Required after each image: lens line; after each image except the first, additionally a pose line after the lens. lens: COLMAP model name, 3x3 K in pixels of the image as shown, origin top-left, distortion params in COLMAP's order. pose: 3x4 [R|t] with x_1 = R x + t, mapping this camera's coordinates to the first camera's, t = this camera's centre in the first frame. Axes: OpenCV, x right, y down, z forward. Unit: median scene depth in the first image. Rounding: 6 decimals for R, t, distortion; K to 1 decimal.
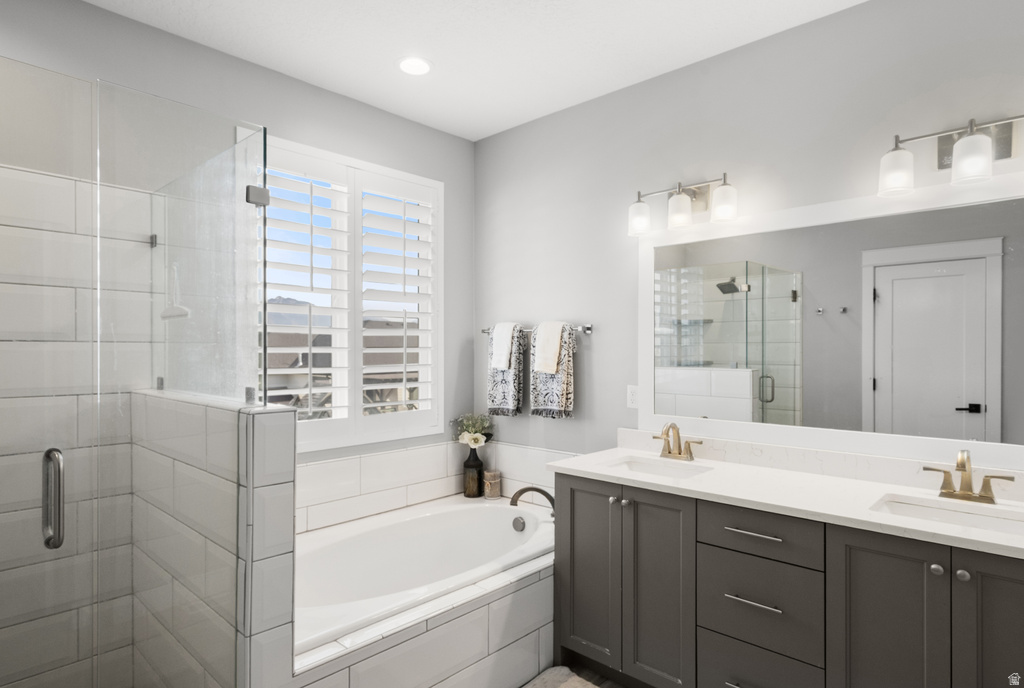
lens RADIAL K [[574.0, 0, 513.9], [0, 574.0, 347.6], [0, 0, 1]] dist [0.026562, -0.000169]
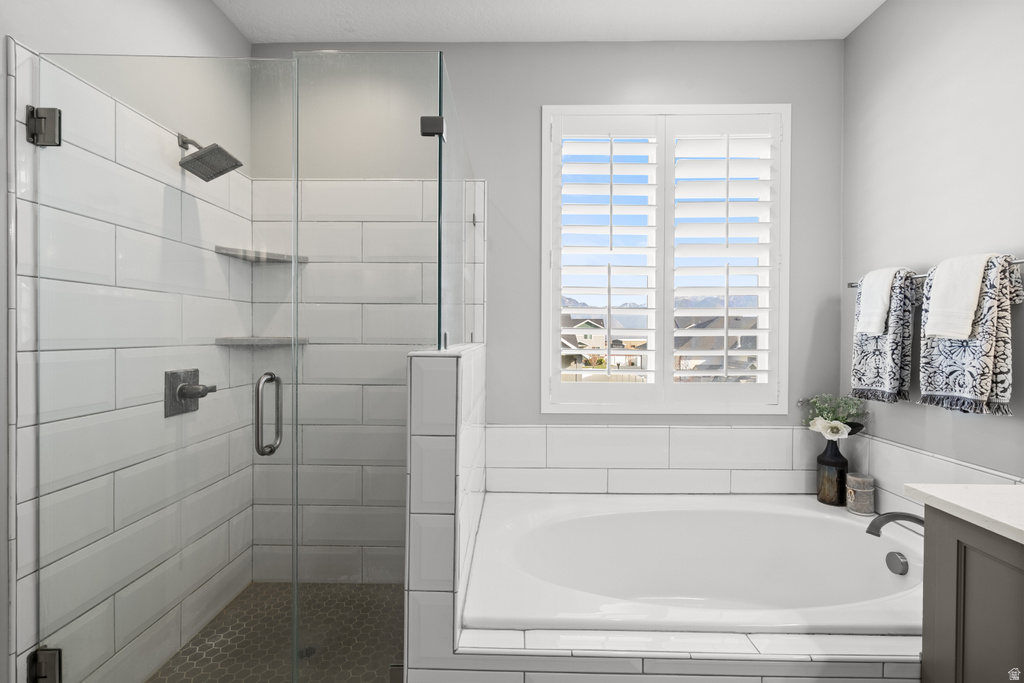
lens RADIAL K [[463.4, 0, 510.1], [0, 463.4, 336.2], [0, 0, 1]] dist [0.001454, -0.000076]
pose [[0.673916, 0.005719, -0.738786, 0.100229], [-0.001523, 0.999979, 0.006352, 0.036958], [0.738806, -0.003156, 0.673910, 0.289798]]
